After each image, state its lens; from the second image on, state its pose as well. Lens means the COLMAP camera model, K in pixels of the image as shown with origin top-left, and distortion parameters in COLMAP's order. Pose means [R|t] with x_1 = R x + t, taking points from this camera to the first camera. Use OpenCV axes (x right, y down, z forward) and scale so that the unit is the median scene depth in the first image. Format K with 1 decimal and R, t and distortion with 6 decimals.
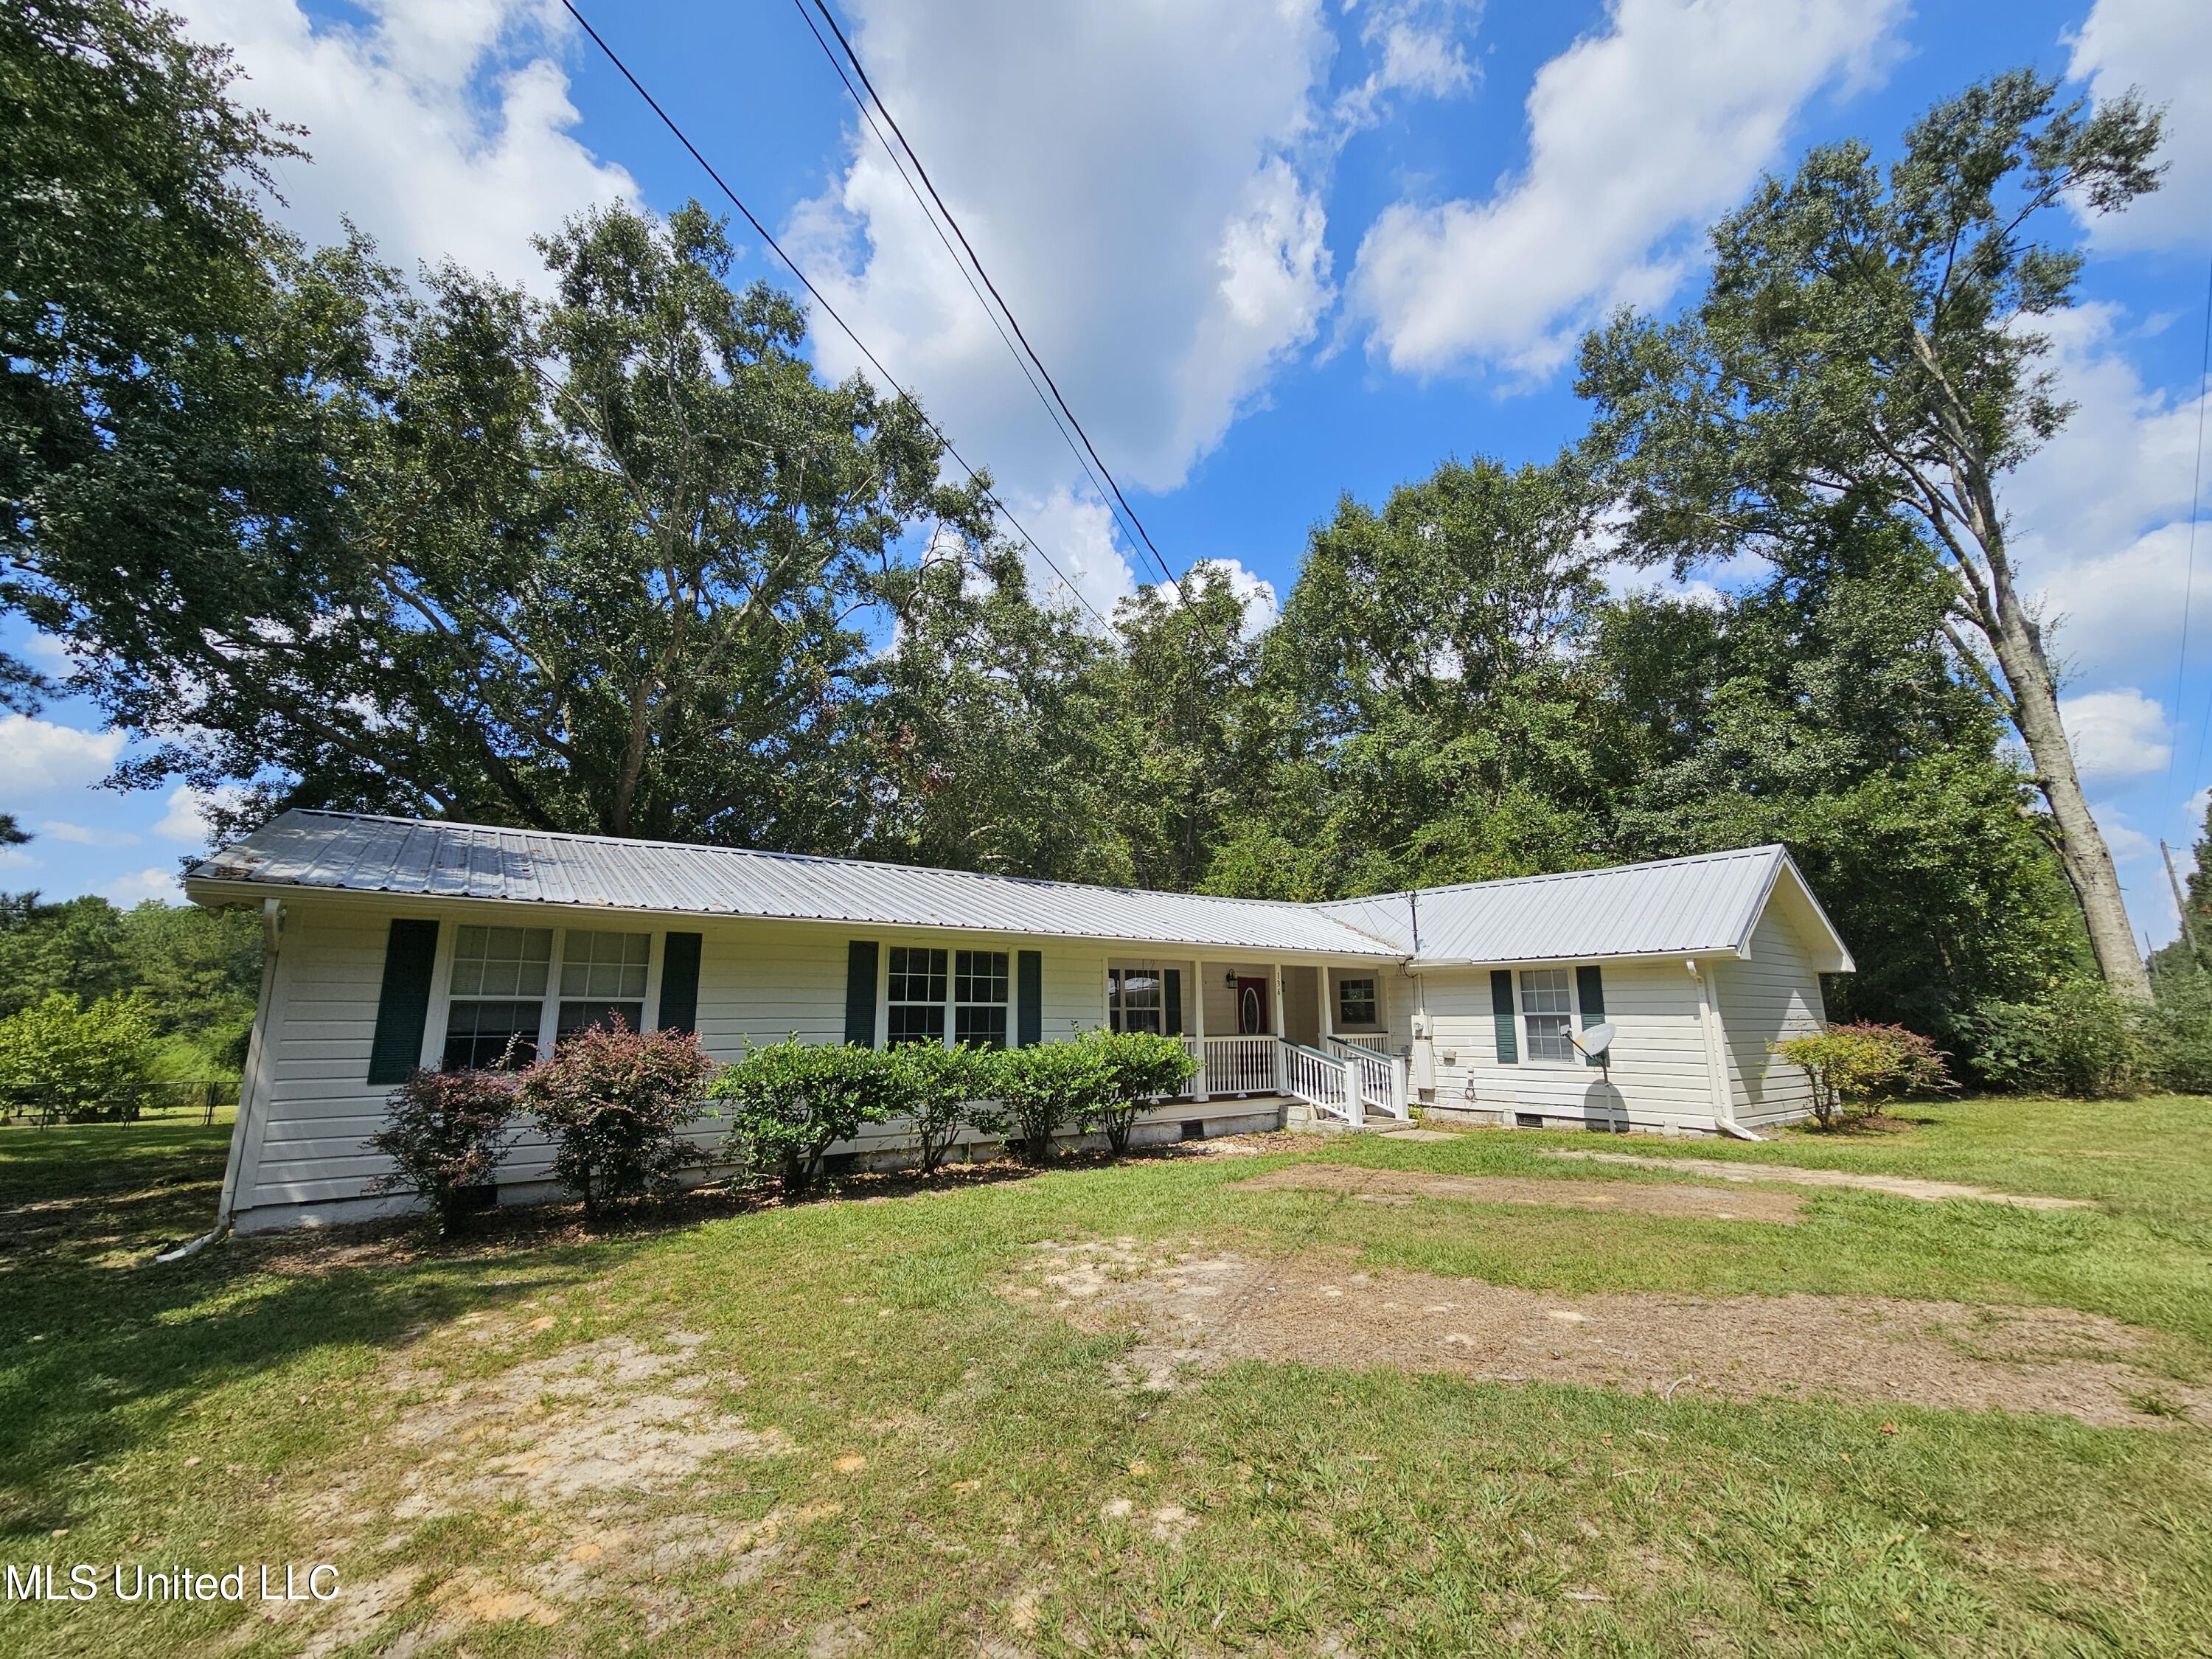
lens RADIAL K [[908.3, 0, 1102.8], [0, 908.3, 825.3], [0, 0, 1]] dist [-0.004580, 0.001497]
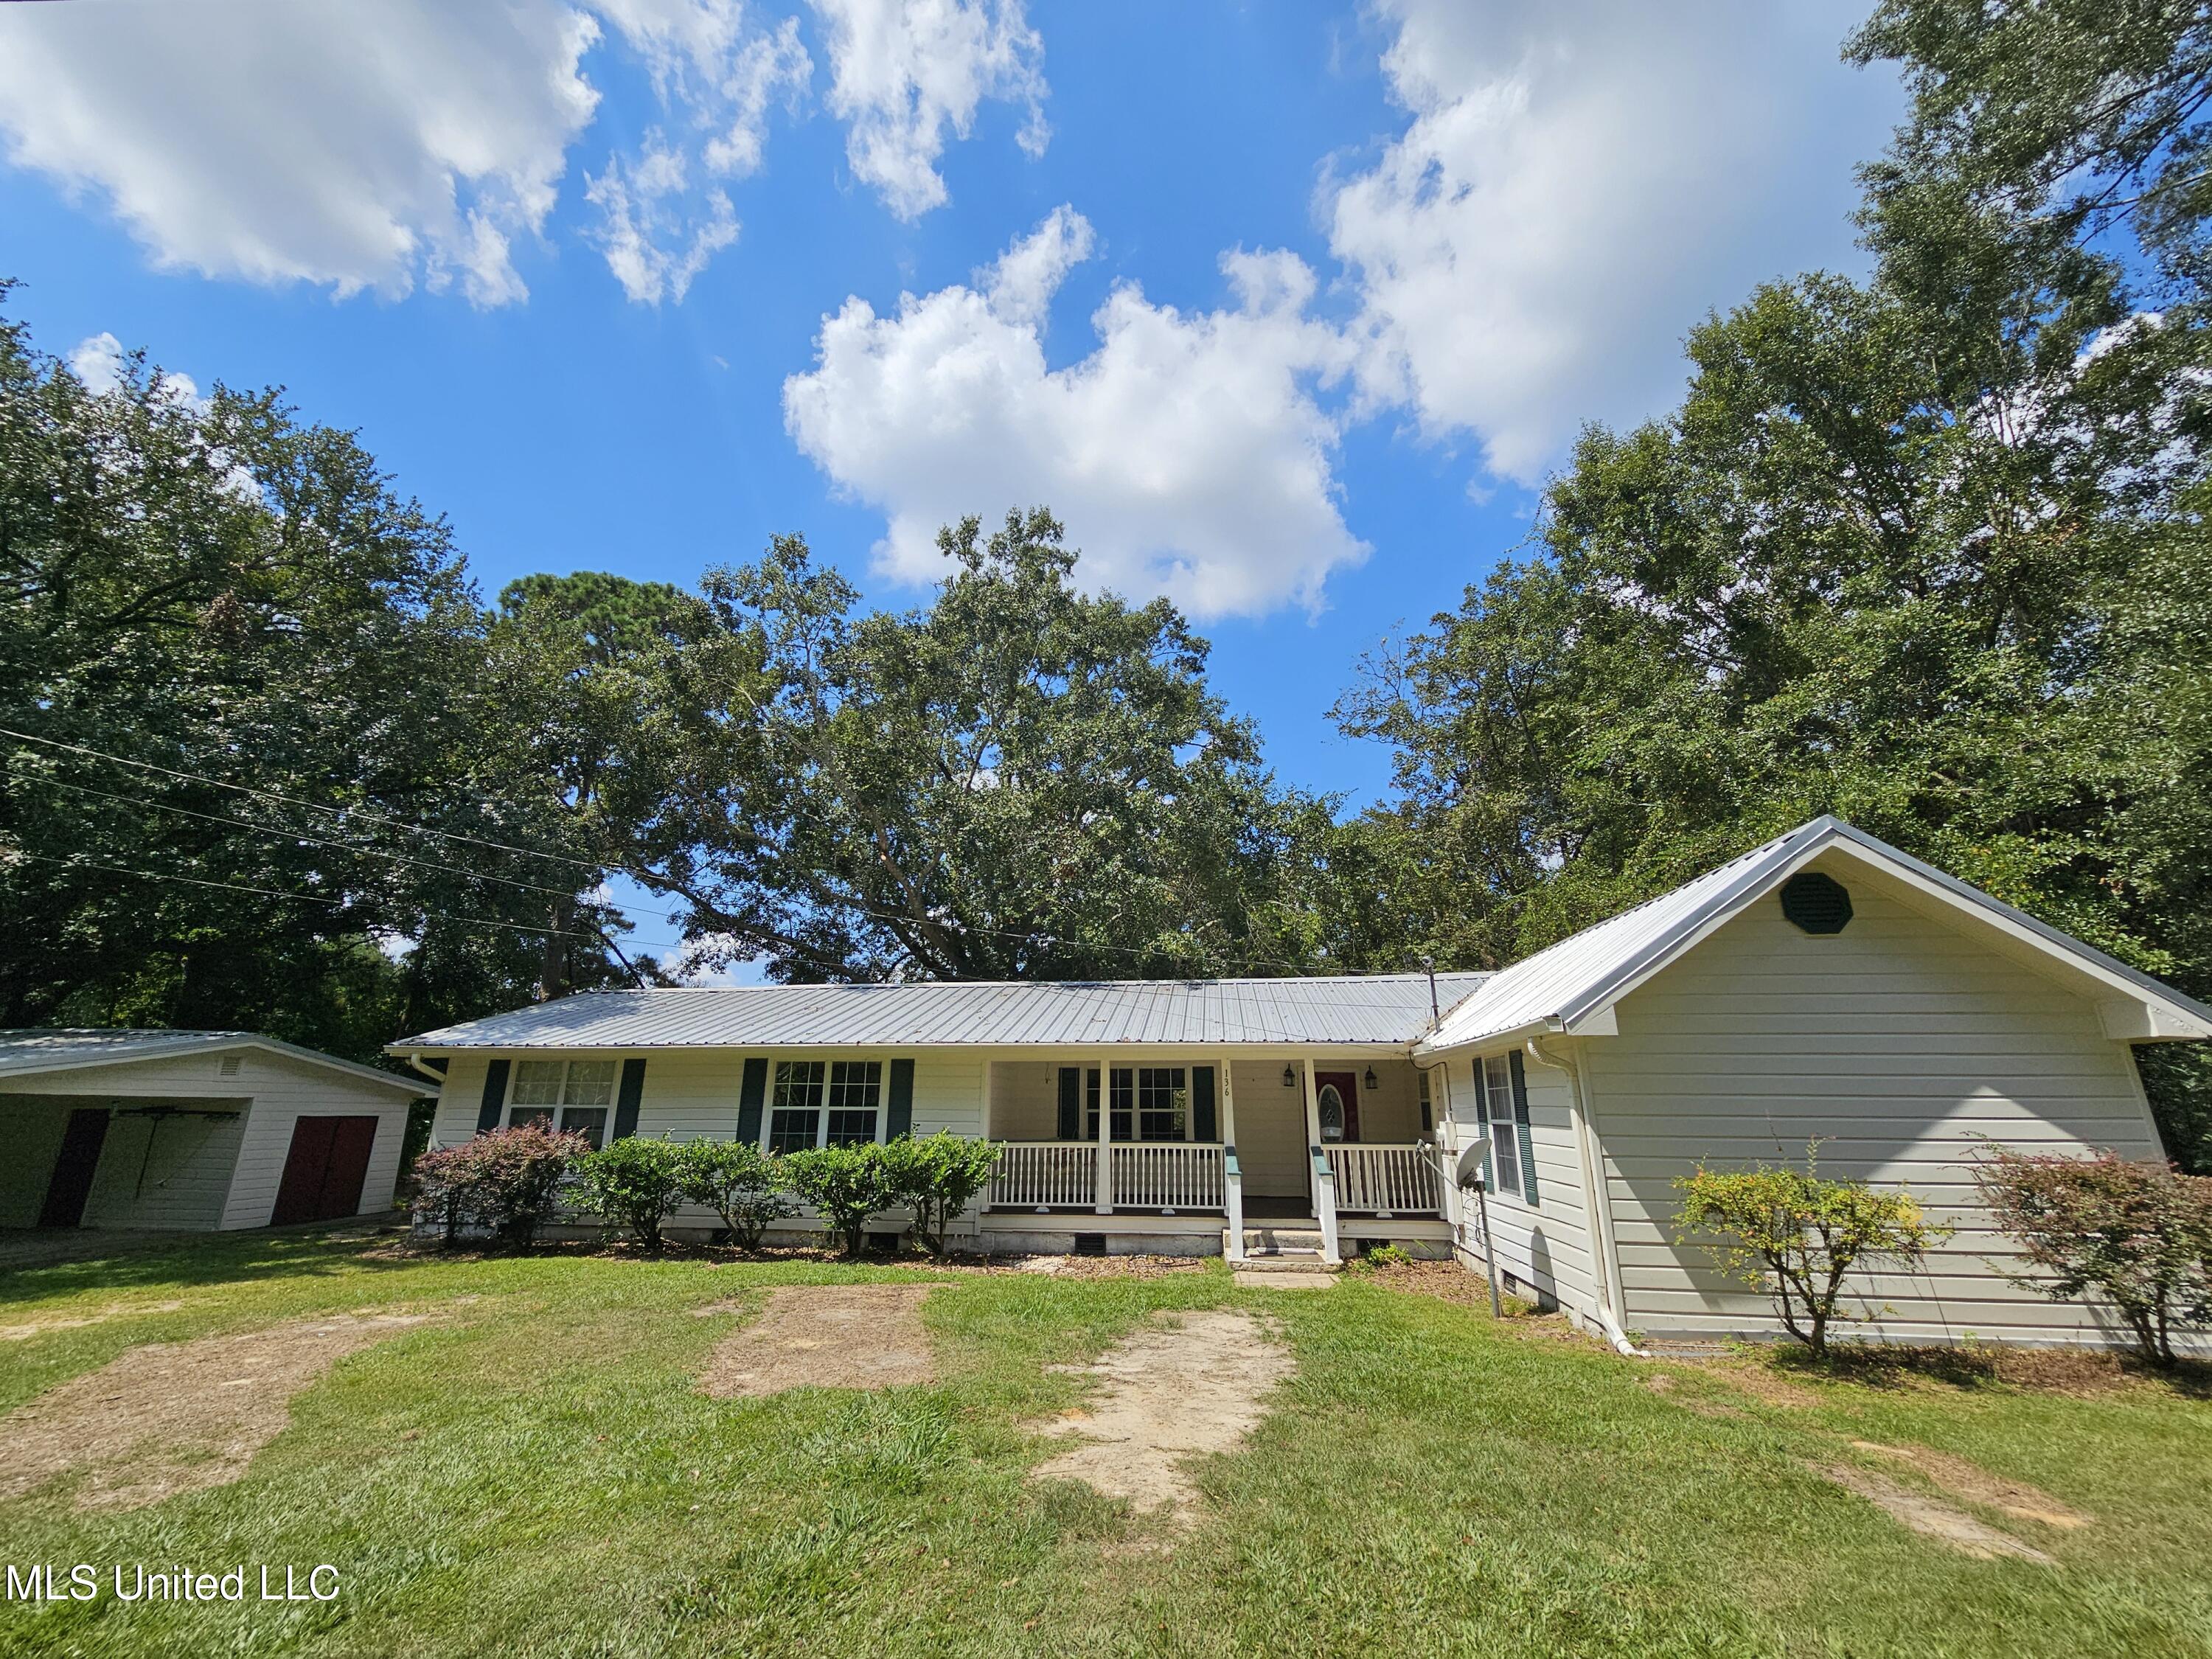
lens RADIAL K [[908.3, 0, 1103.6], [0, 908.3, 831.5], [0, 0, 1]] dist [-0.004580, 0.001497]
pose [[0.740069, -0.196629, -0.643145, 0.851361], [0.136286, 0.980311, -0.142886, 0.056178], [0.658578, 0.018094, 0.752295, 0.312984]]
